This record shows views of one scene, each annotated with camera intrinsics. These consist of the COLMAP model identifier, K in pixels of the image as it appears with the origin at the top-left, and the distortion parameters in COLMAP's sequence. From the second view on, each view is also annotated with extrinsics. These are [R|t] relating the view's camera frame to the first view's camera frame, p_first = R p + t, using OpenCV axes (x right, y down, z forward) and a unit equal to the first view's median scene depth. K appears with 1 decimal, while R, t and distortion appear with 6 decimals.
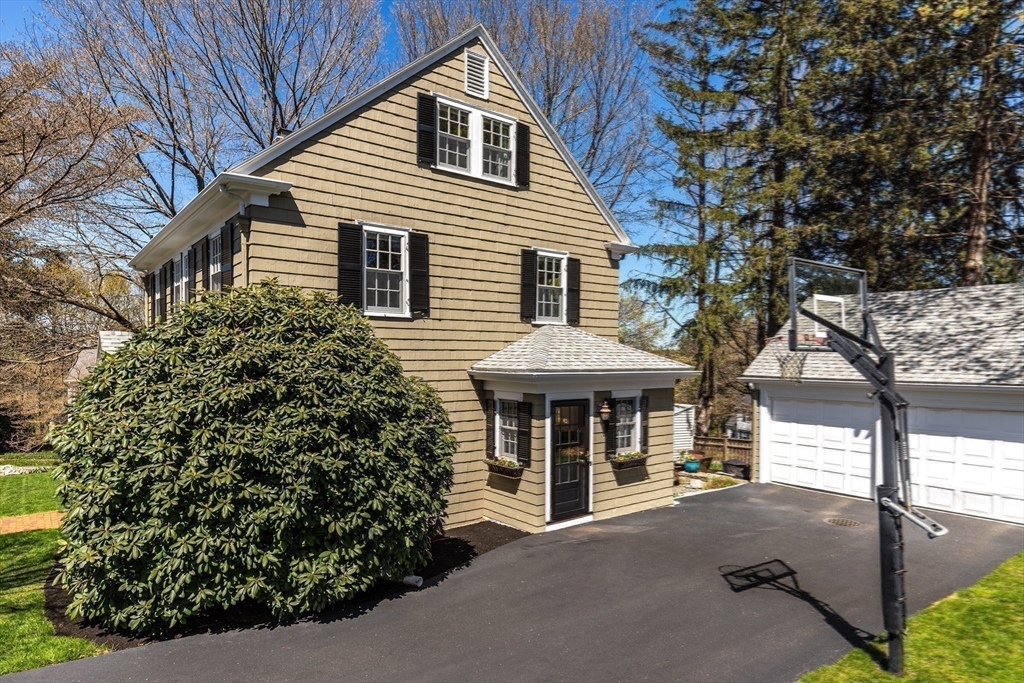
lens RADIAL K [[602.3, 0, 512.6], [0, 602.3, 355.0], [0, 0, 1]] dist [0.001020, -0.000831]
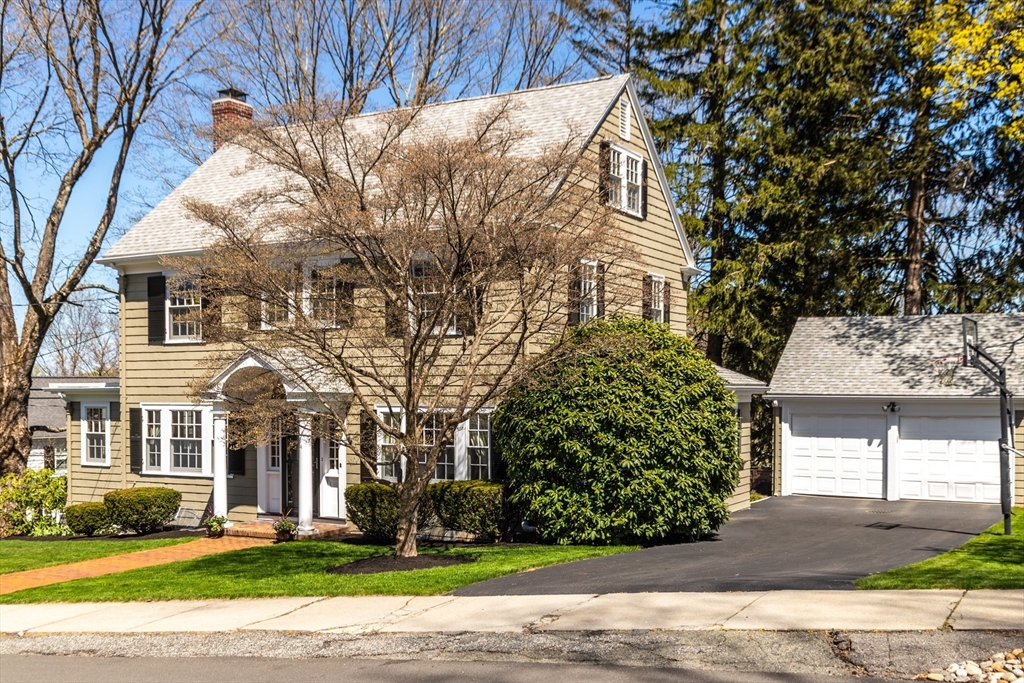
lens RADIAL K [[1073.6, 0, 512.0], [0, 1073.6, 341.5], [0, 0, 1]] dist [0.008688, 0.008043]
pose [[0.919540, 0.018214, 0.392574, -0.893316], [-0.003867, 0.999296, -0.037305, 0.017502], [-0.392977, 0.032785, 0.918964, -0.638611]]
